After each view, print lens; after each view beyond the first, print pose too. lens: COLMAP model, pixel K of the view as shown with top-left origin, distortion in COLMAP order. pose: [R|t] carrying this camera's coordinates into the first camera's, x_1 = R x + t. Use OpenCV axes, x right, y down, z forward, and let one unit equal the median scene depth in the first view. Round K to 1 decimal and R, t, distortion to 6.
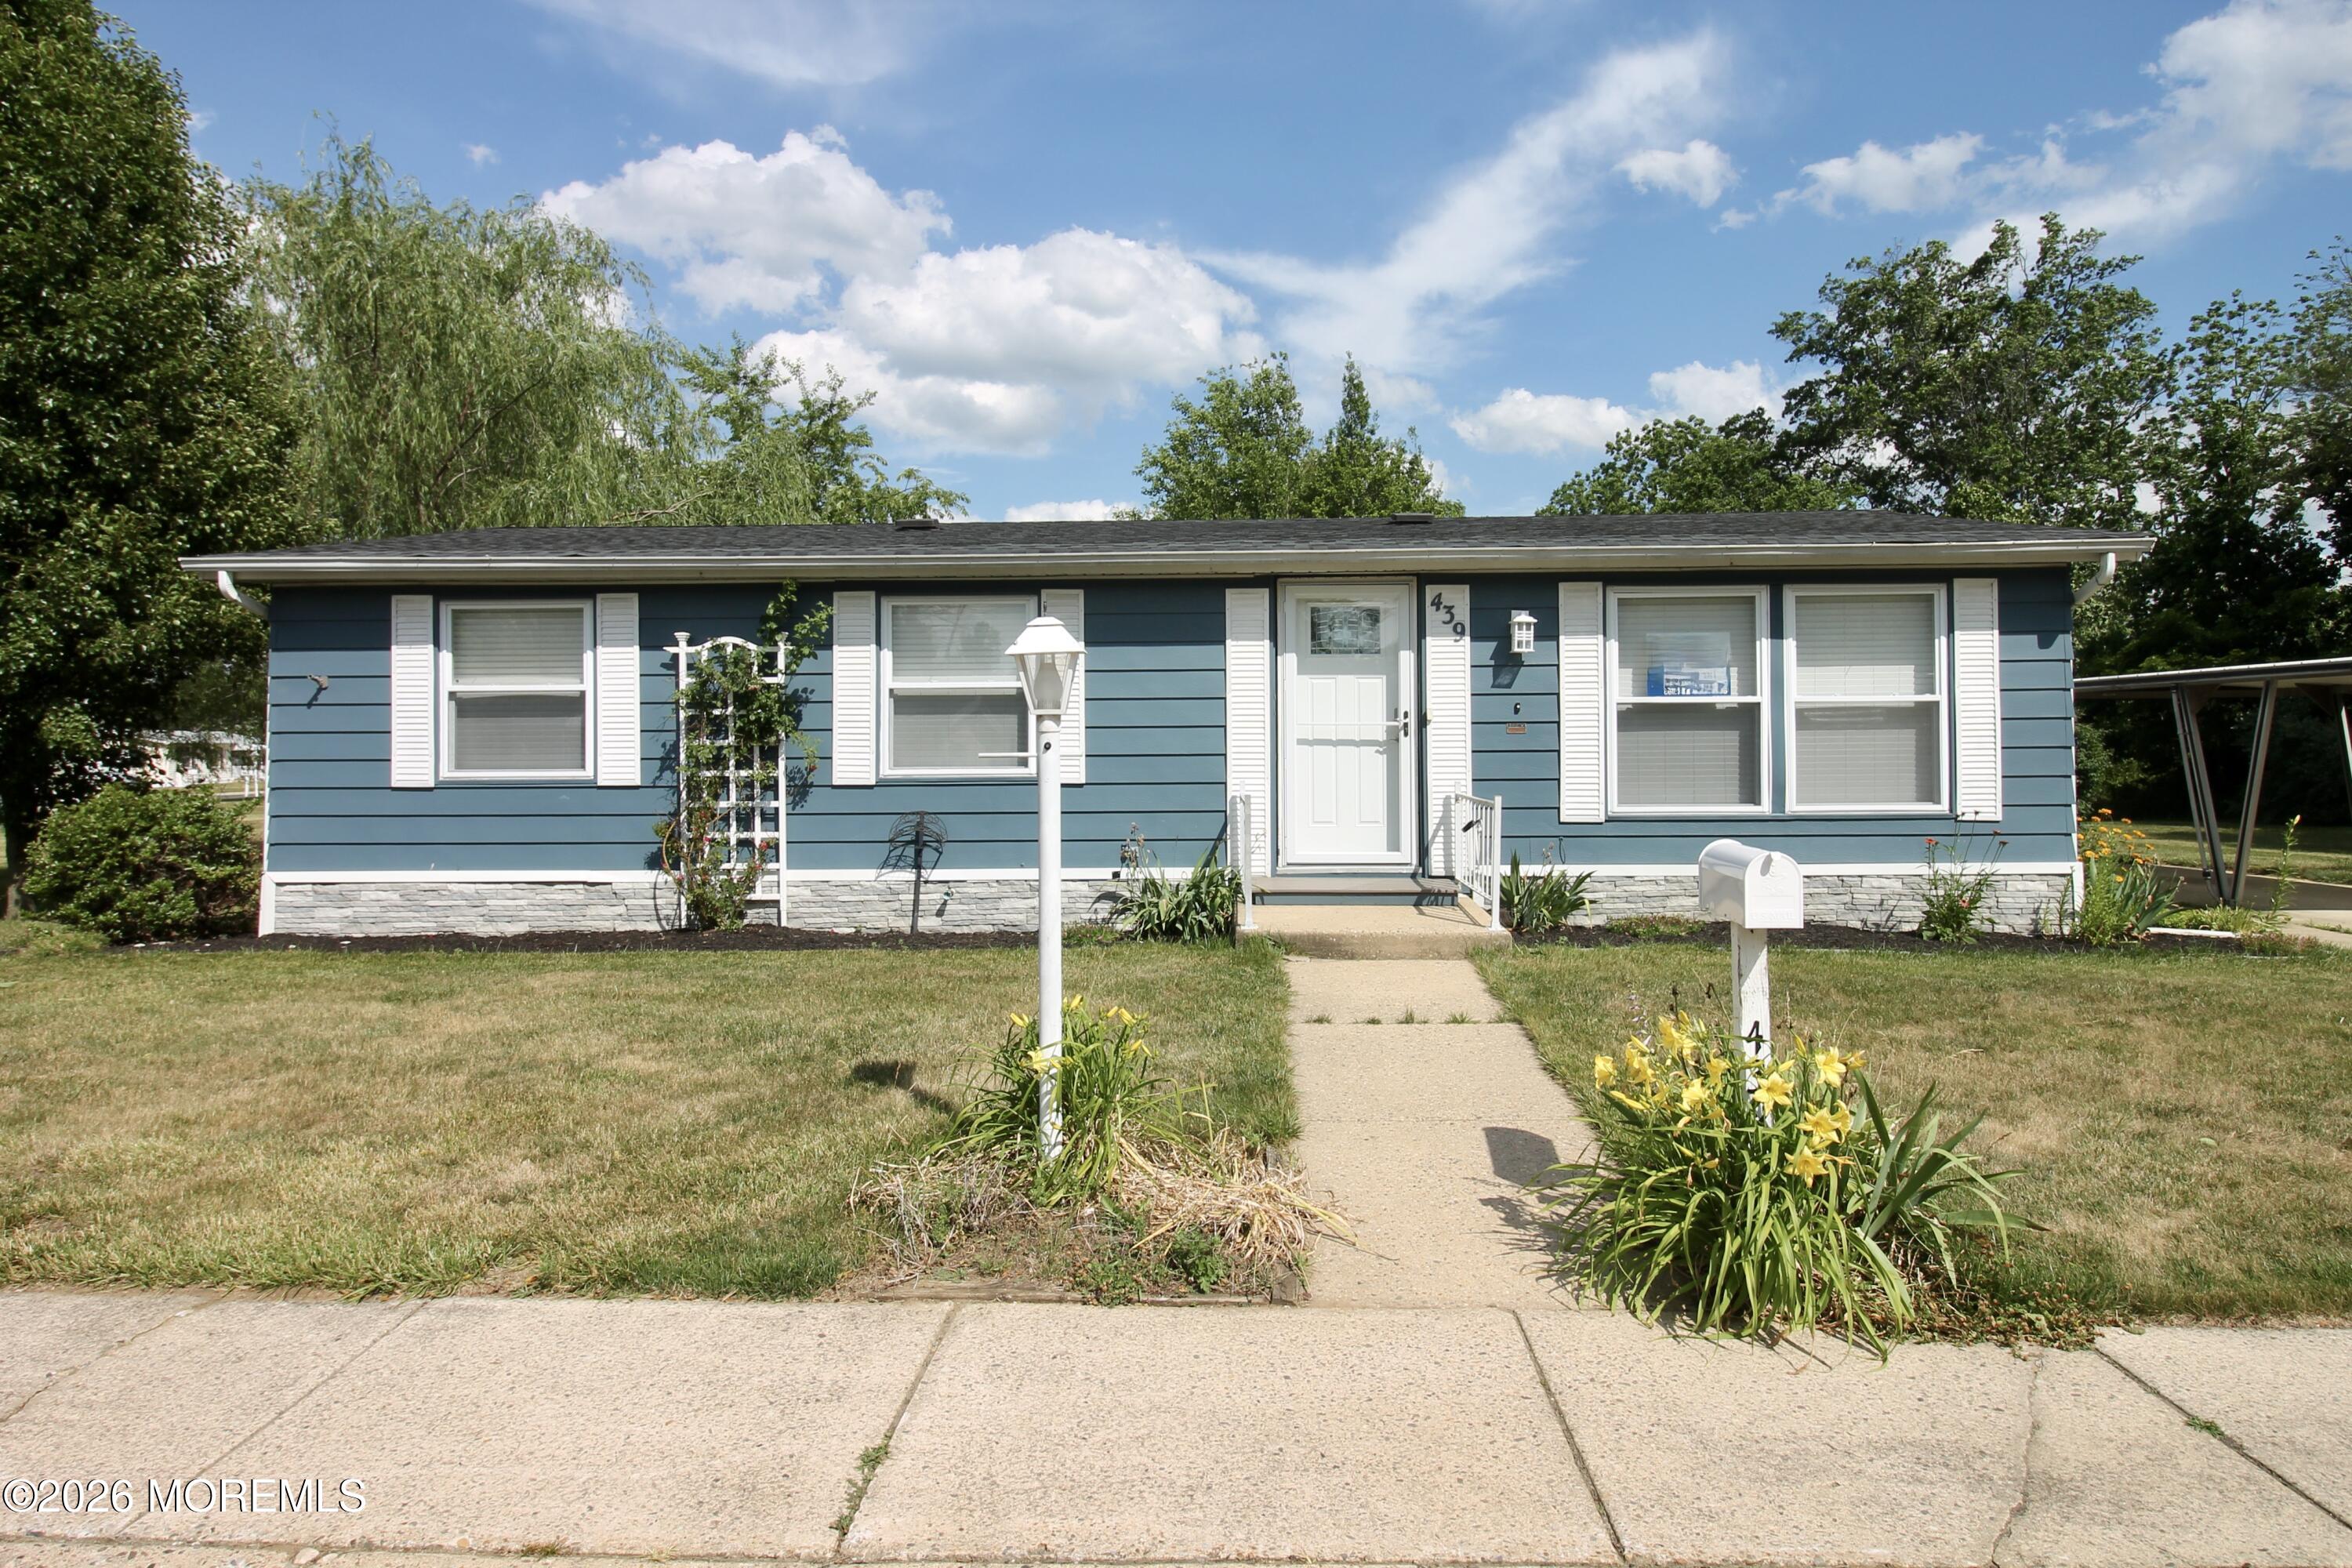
lens RADIAL K [[877.1, 0, 1175.5], [0, 877.1, 784.5], [0, 0, 1]] dist [0.009946, 0.000147]
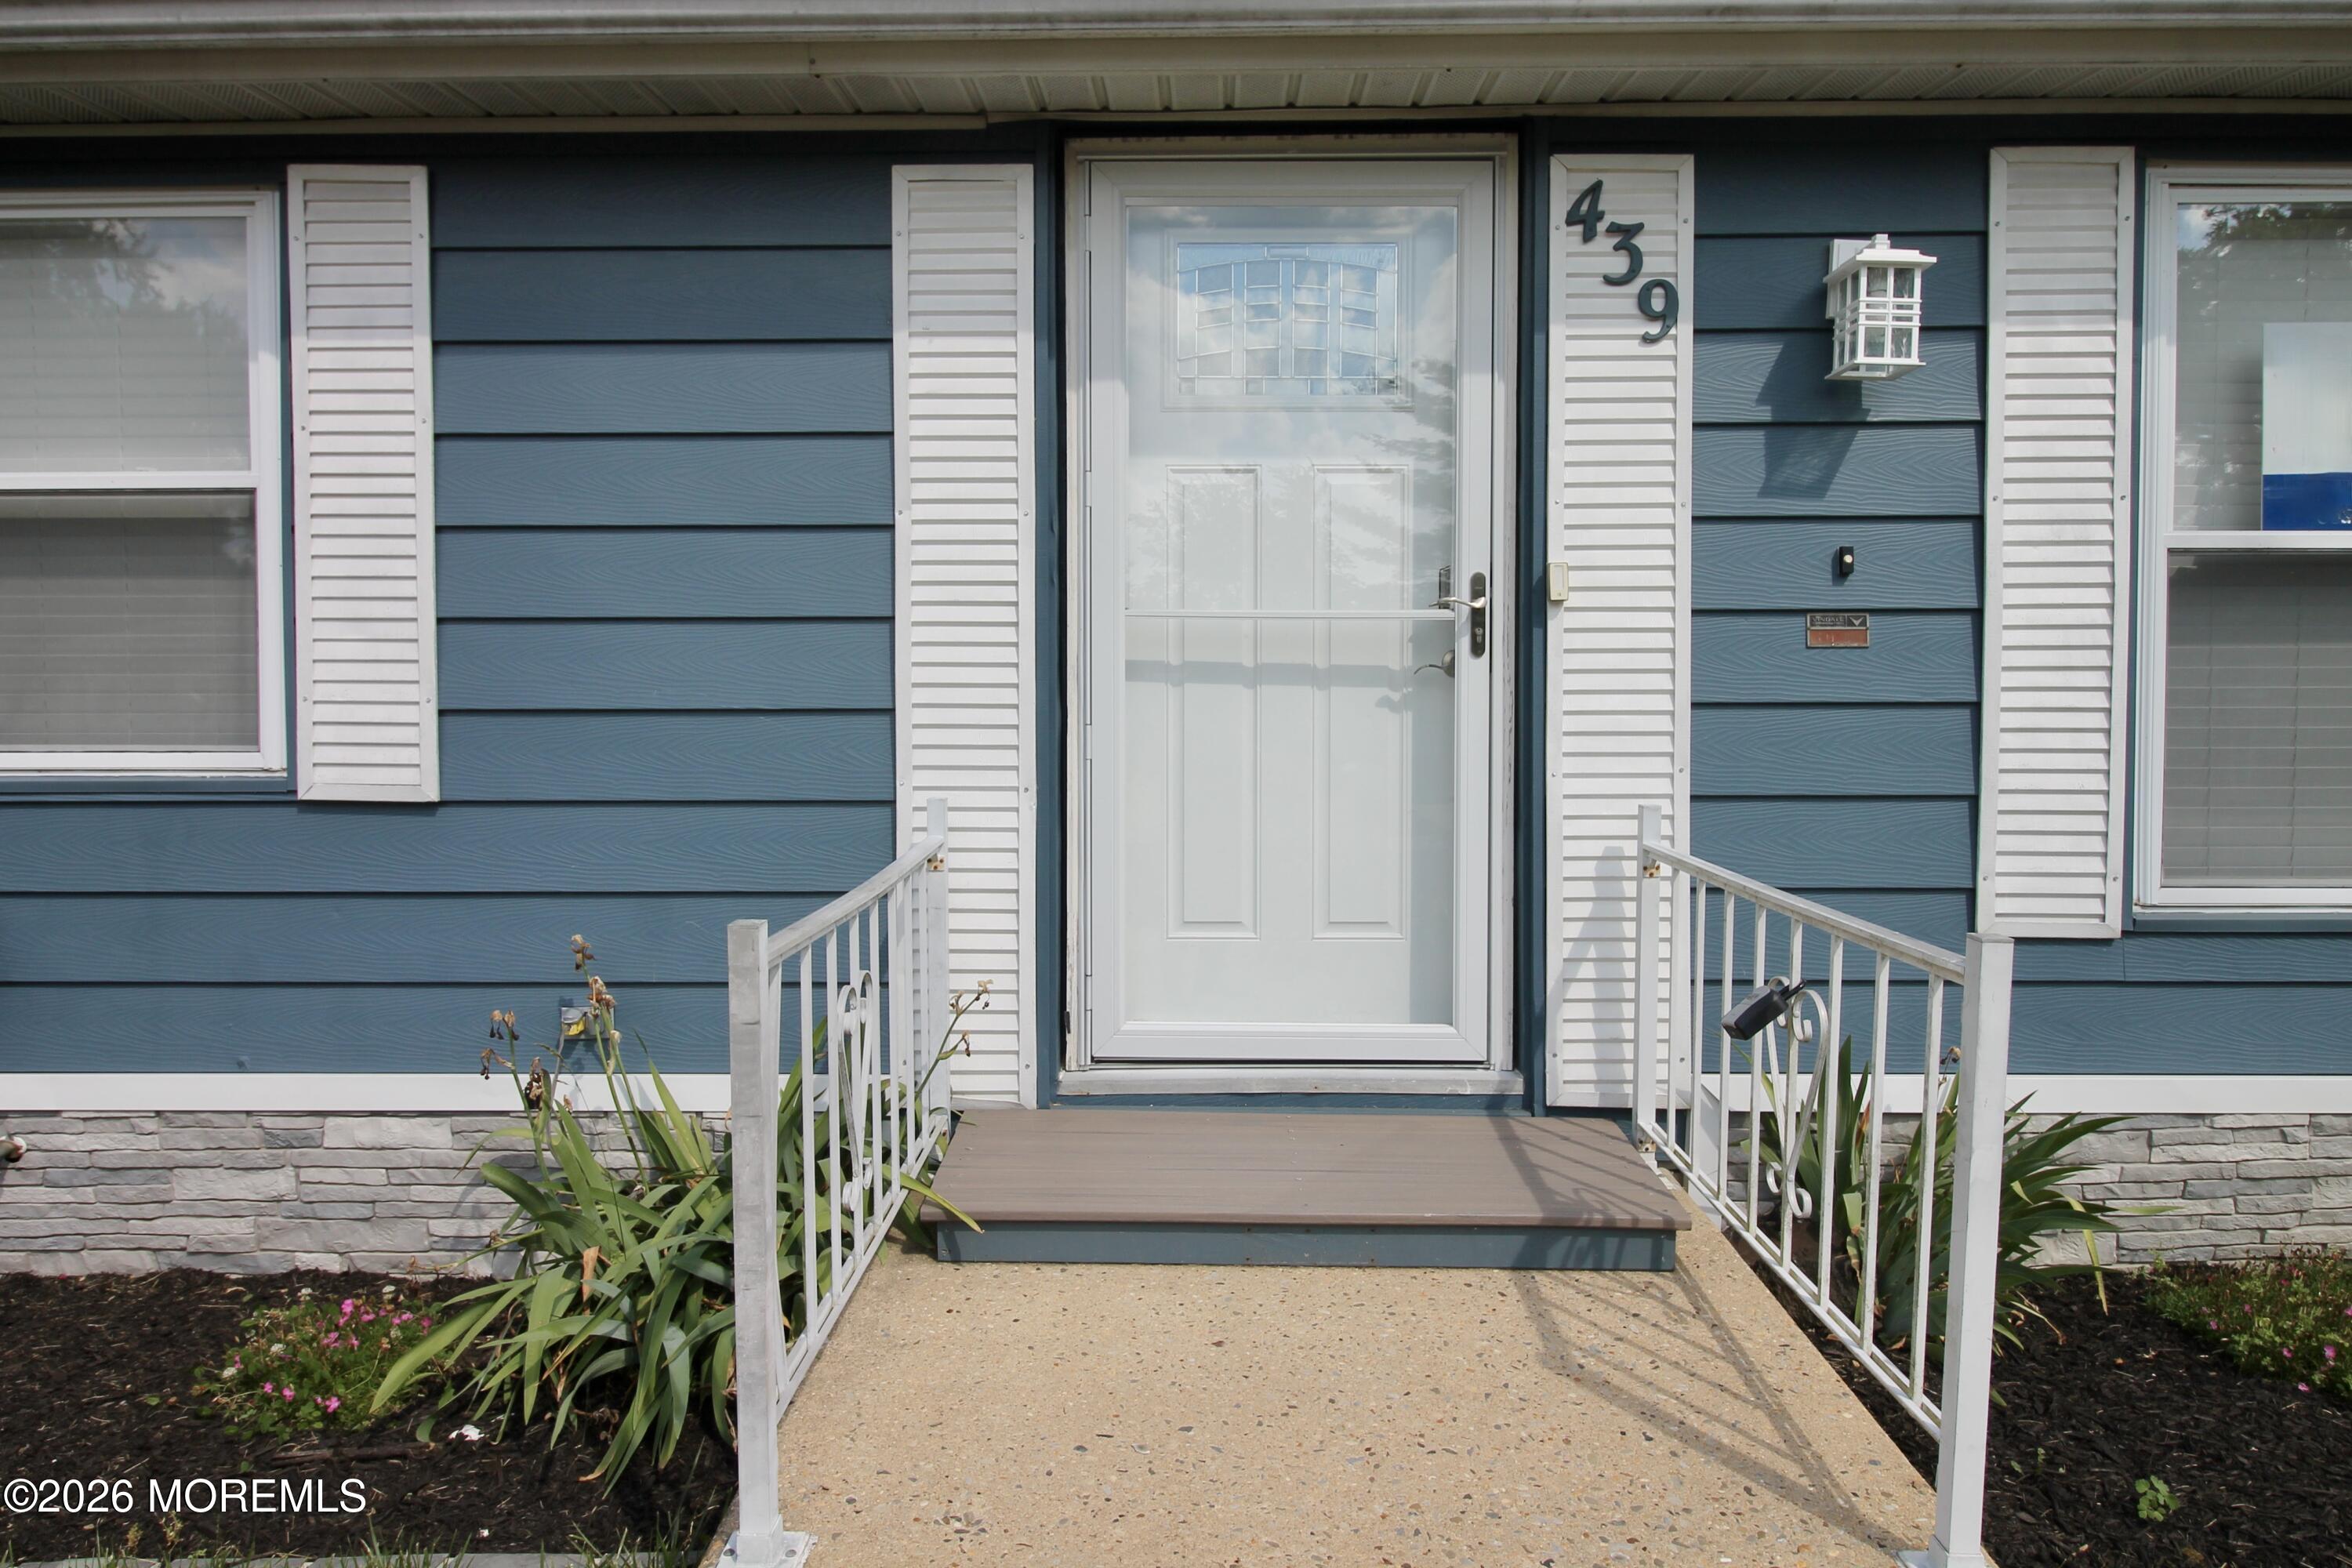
lens RADIAL K [[946.5, 0, 1176.0], [0, 946.5, 787.2], [0, 0, 1]] dist [0.003281, 0.000230]
pose [[0.999980, 0.006095, -0.001447, 0.157251], [-0.006061, 0.999732, 0.022351, -0.015476], [0.001583, -0.022341, 0.999749, 0.666444]]
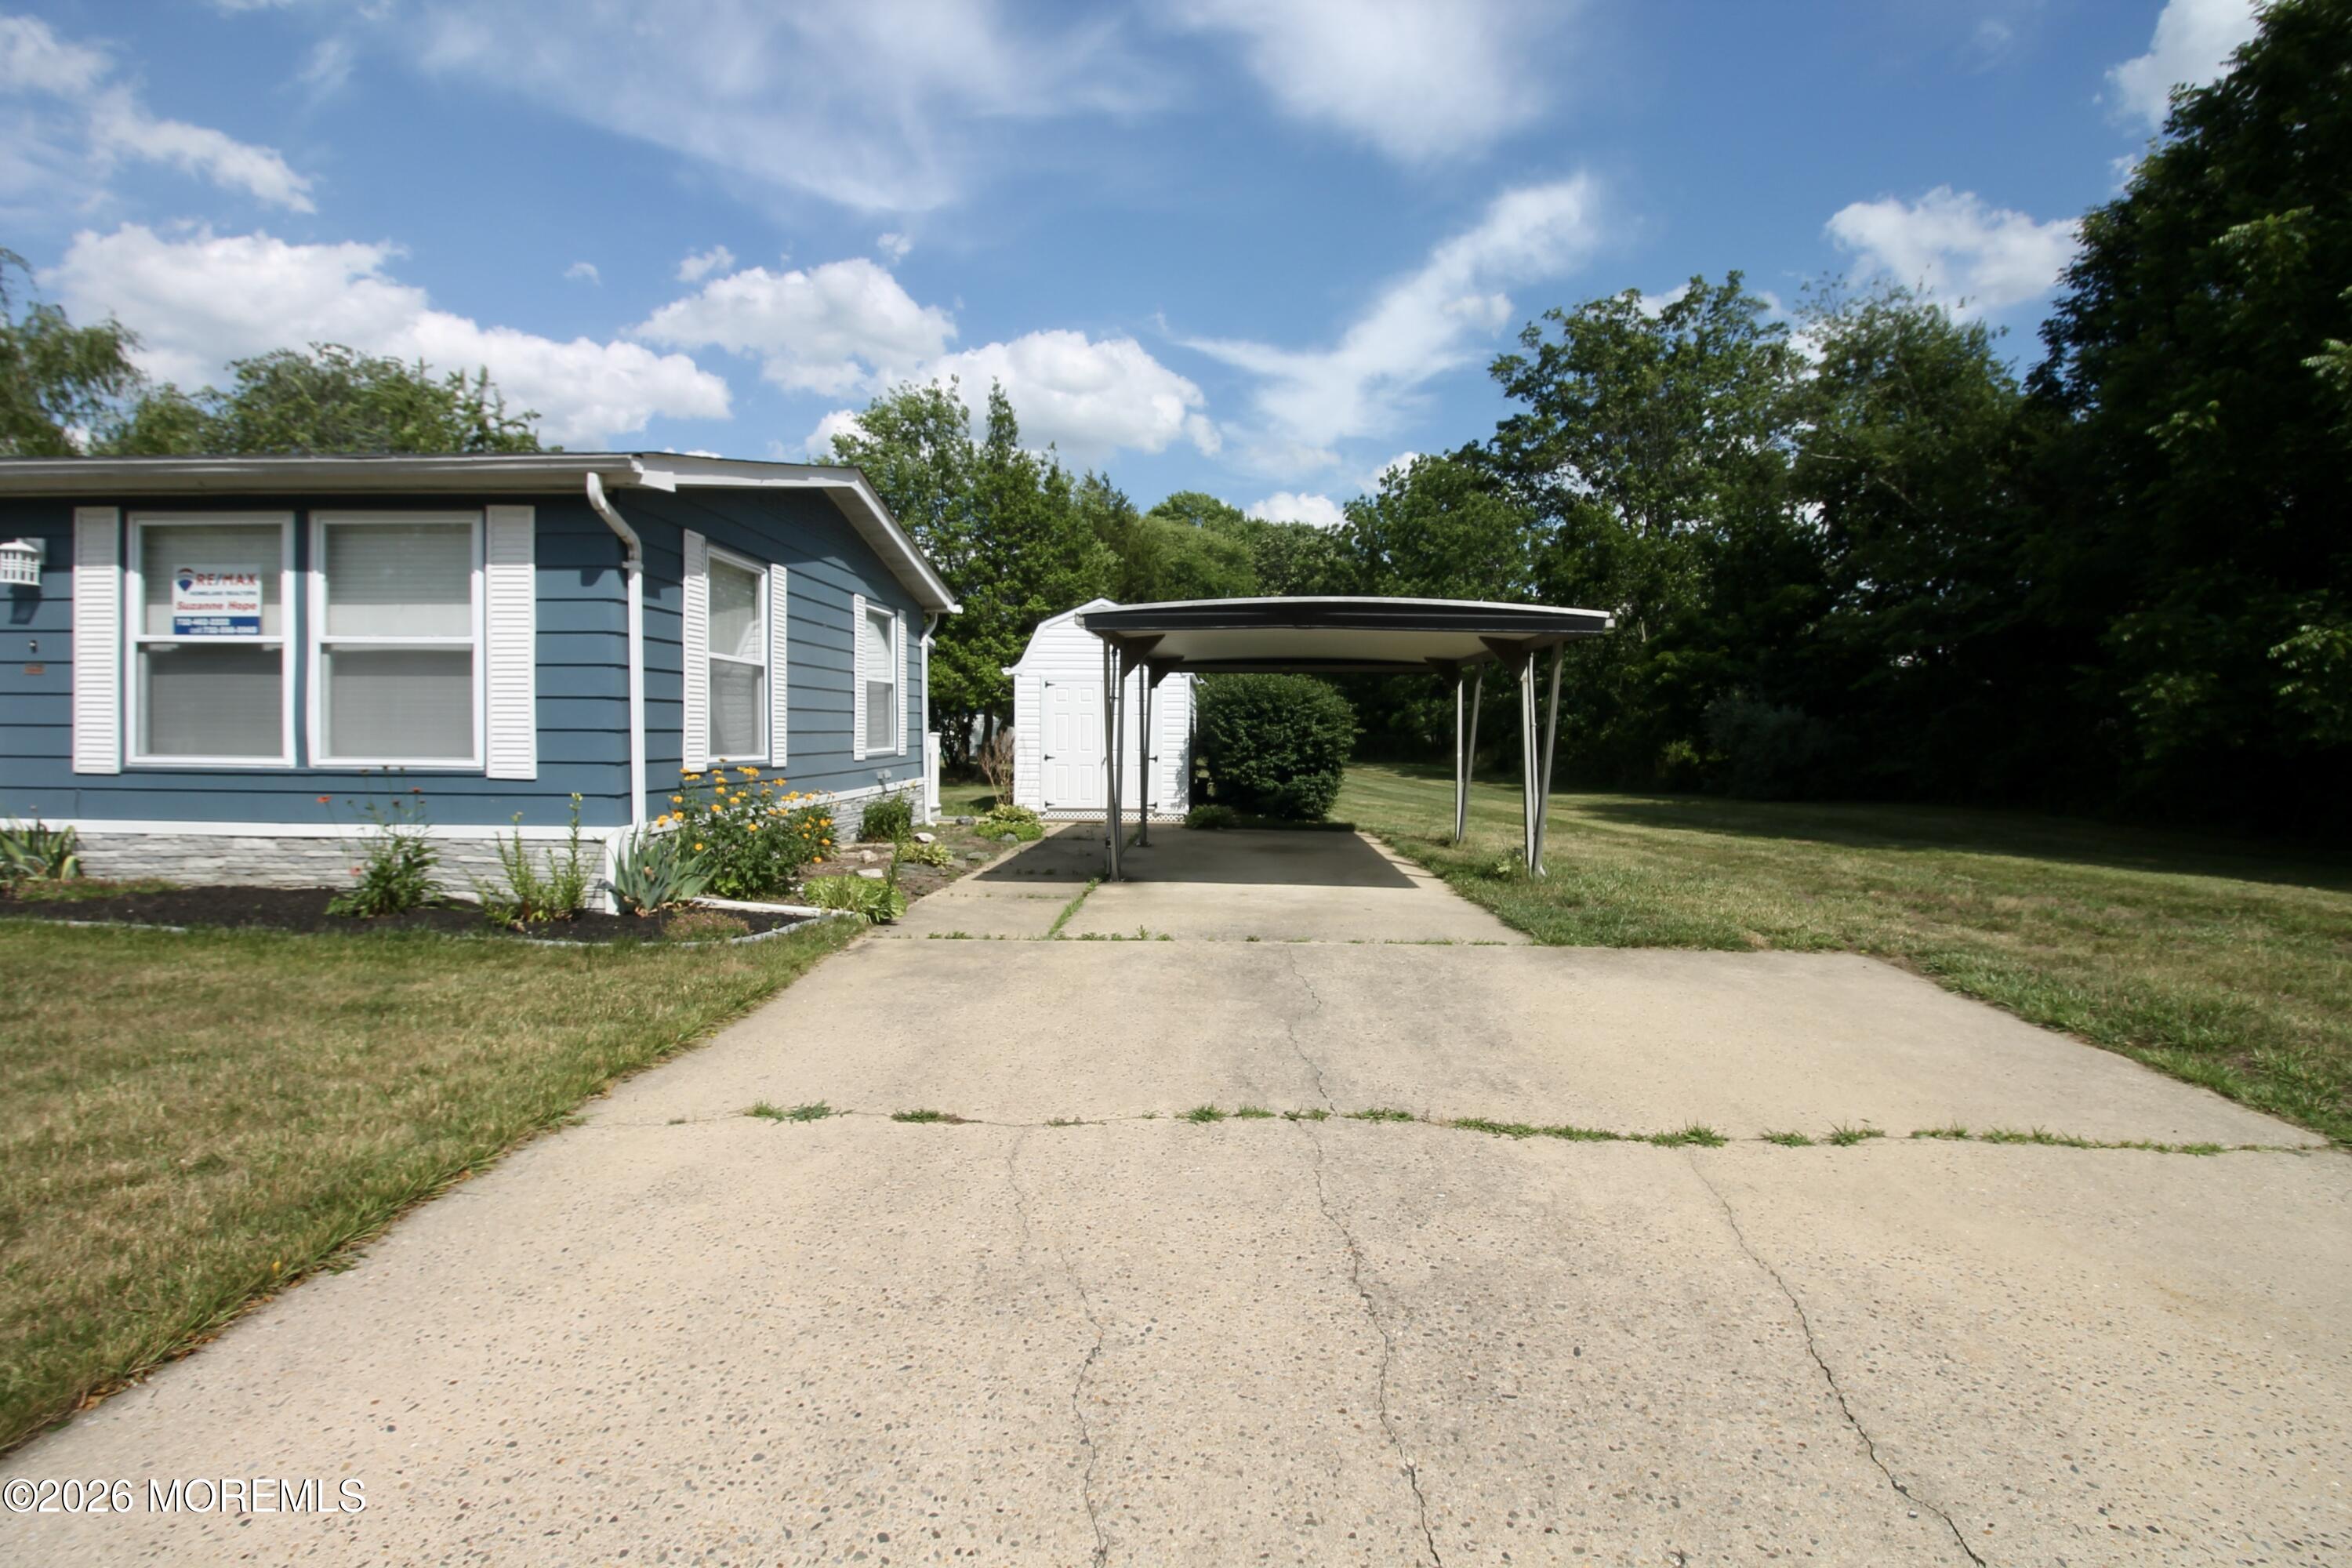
lens RADIAL K [[684.0, 0, 1175.4], [0, 684.0, 779.0], [0, 0, 1]] dist [0.011968, 0.000093]
pose [[0.996090, 0.016391, -0.086805, 1.632602], [-0.015979, 0.999858, 0.005437, 0.026836], [0.086882, -0.004029, 0.996210, 0.370507]]
